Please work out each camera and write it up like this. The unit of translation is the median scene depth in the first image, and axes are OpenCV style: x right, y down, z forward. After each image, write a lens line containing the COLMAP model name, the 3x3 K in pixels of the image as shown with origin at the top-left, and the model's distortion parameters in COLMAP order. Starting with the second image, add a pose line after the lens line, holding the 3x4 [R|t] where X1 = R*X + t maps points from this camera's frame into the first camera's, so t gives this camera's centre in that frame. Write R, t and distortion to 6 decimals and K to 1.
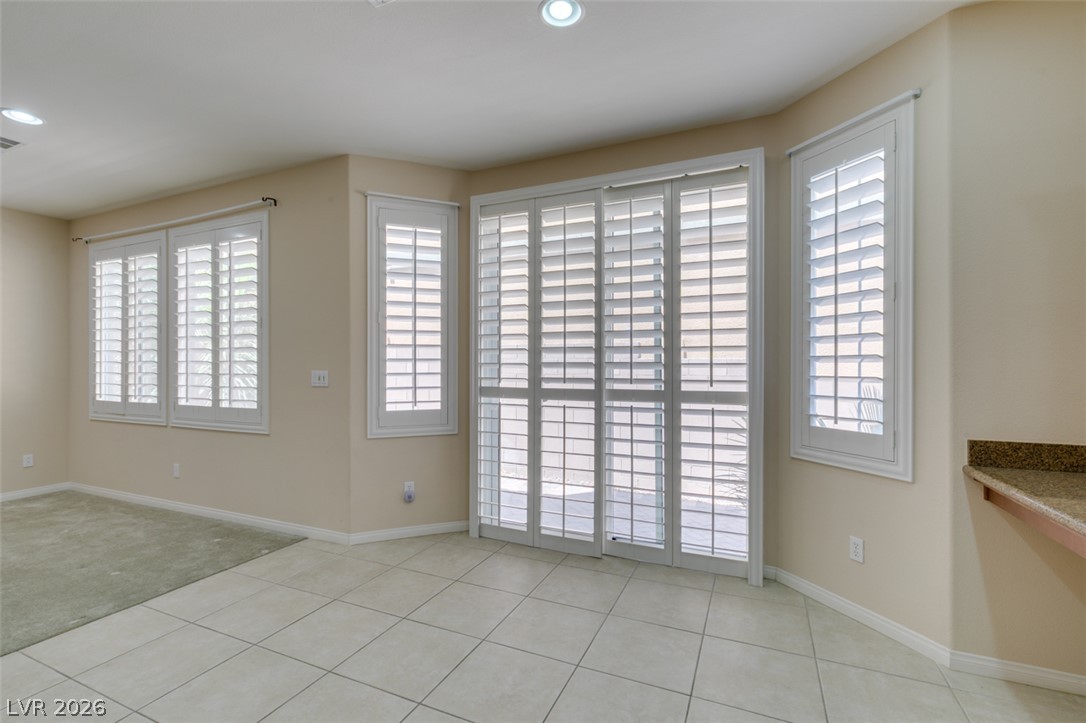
lens RADIAL K [[483.8, 0, 542.8], [0, 483.8, 362.7], [0, 0, 1]] dist [-0.000911, -0.000898]
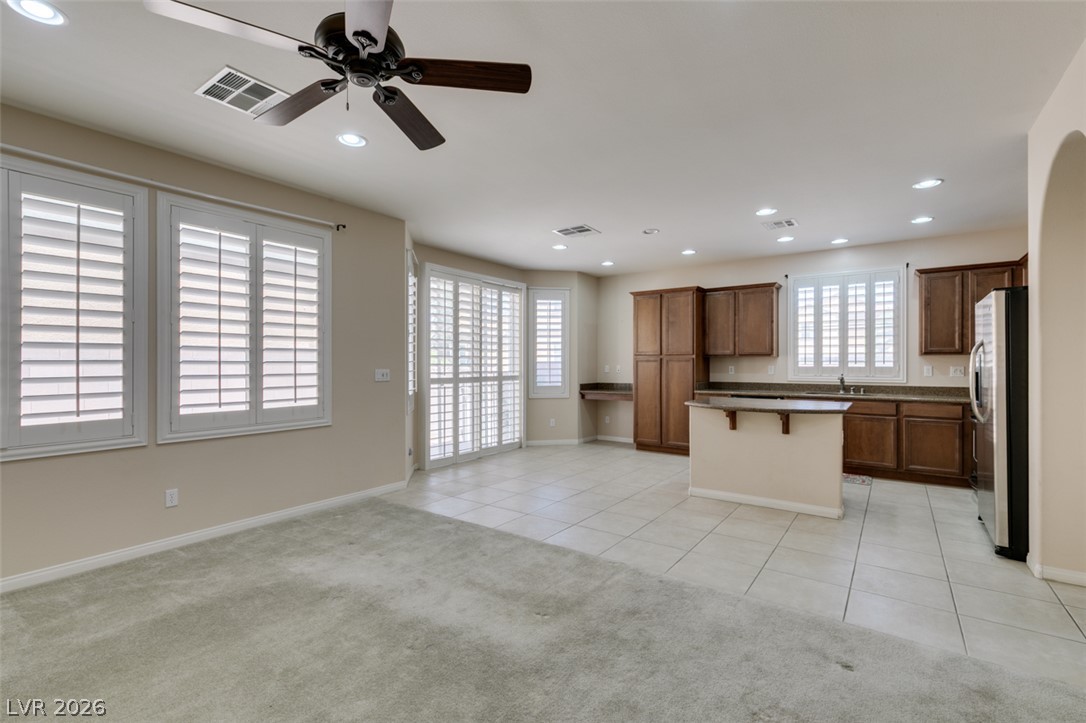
lens RADIAL K [[483.8, 0, 542.8], [0, 483.8, 362.7], [0, 0, 1]] dist [-0.000911, -0.000898]
pose [[0.200605, 0.005689, 0.979656, -1.704154], [0.004054, 0.999970, -0.006637, 0.008768], [-0.979664, 0.005303, 0.200576, 0.288635]]
